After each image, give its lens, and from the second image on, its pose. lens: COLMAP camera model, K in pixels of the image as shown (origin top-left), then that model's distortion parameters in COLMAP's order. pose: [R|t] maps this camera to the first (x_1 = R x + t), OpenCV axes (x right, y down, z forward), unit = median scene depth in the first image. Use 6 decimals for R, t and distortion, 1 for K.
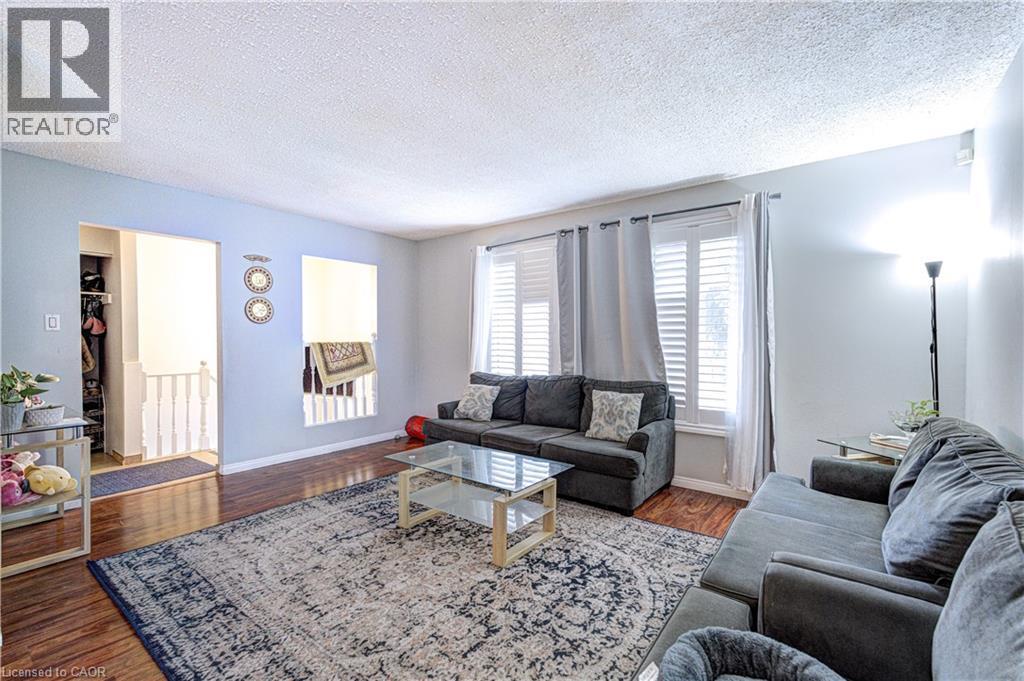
lens RADIAL K [[448.2, 0, 512.4], [0, 448.2, 344.4], [0, 0, 1]] dist [0.006694, -0.003433]
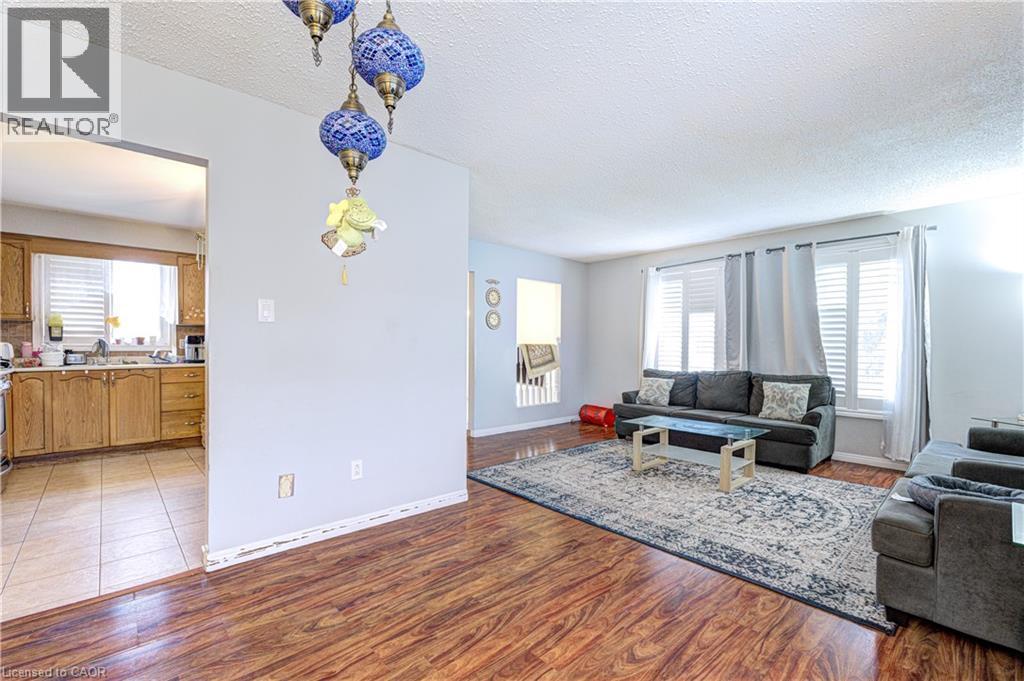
lens RADIAL K [[448.2, 0, 513.8], [0, 448.2, 350.0], [0, 0, 1]] dist [0.006694, -0.003433]
pose [[0.985524, 0.008436, -0.169325, -0.319435], [-0.009657, 0.999933, -0.006391, 0.028932], [0.169260, 0.007934, 0.985539, -0.395892]]
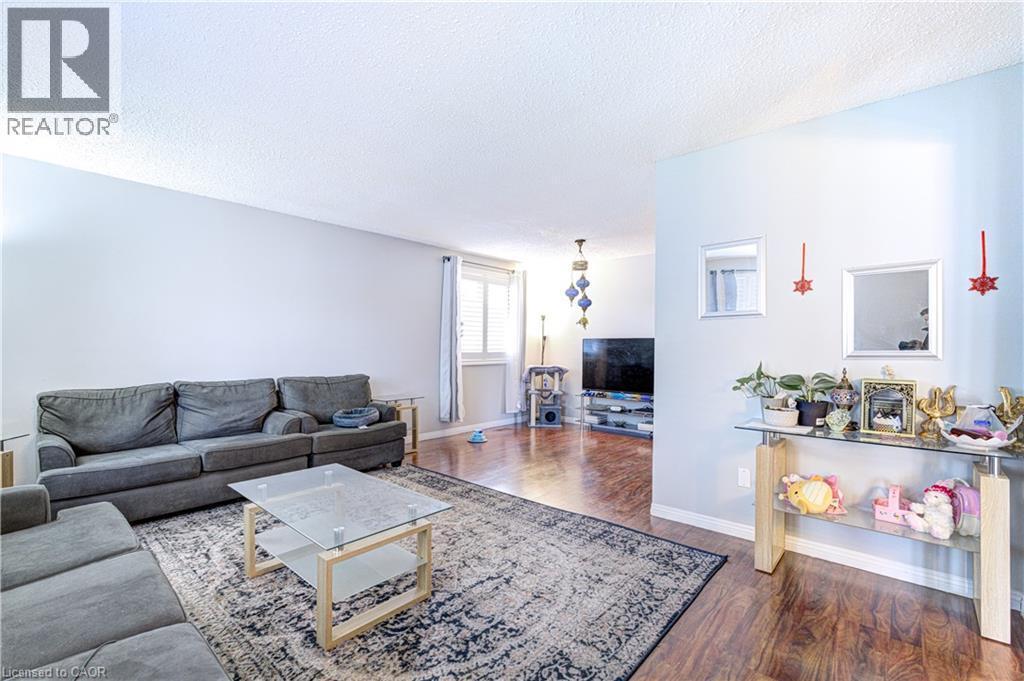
lens RADIAL K [[448.2, 0, 507.3], [0, 448.2, 347.2], [0, 0, 1]] dist [0.006694, -0.003433]
pose [[-0.997427, -0.008091, 0.071237, -0.347611], [-0.006857, 0.999823, 0.017547, -0.007624], [-0.071366, 0.017013, -0.997305, 1.400621]]
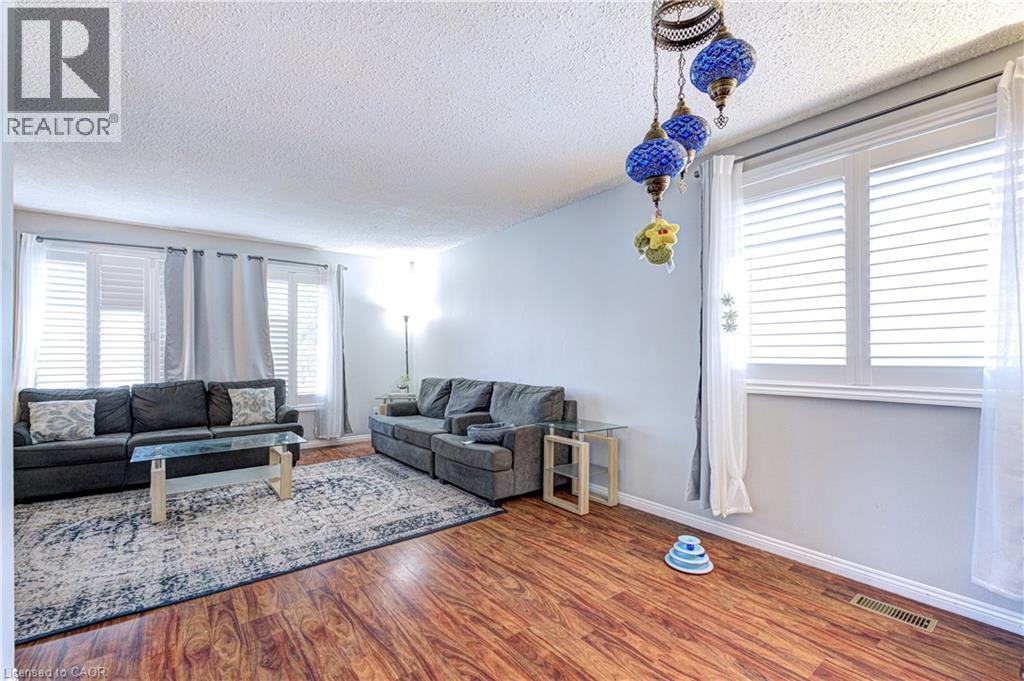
lens RADIAL K [[448.2, 0, 509.5], [0, 448.2, 351.1], [0, 0, 1]] dist [0.006694, -0.003433]
pose [[0.253551, 0.003569, 0.967315, -0.867522], [0.017719, 0.999808, -0.008333, 0.022096], [-0.967160, 0.019253, 0.253439, -0.065907]]
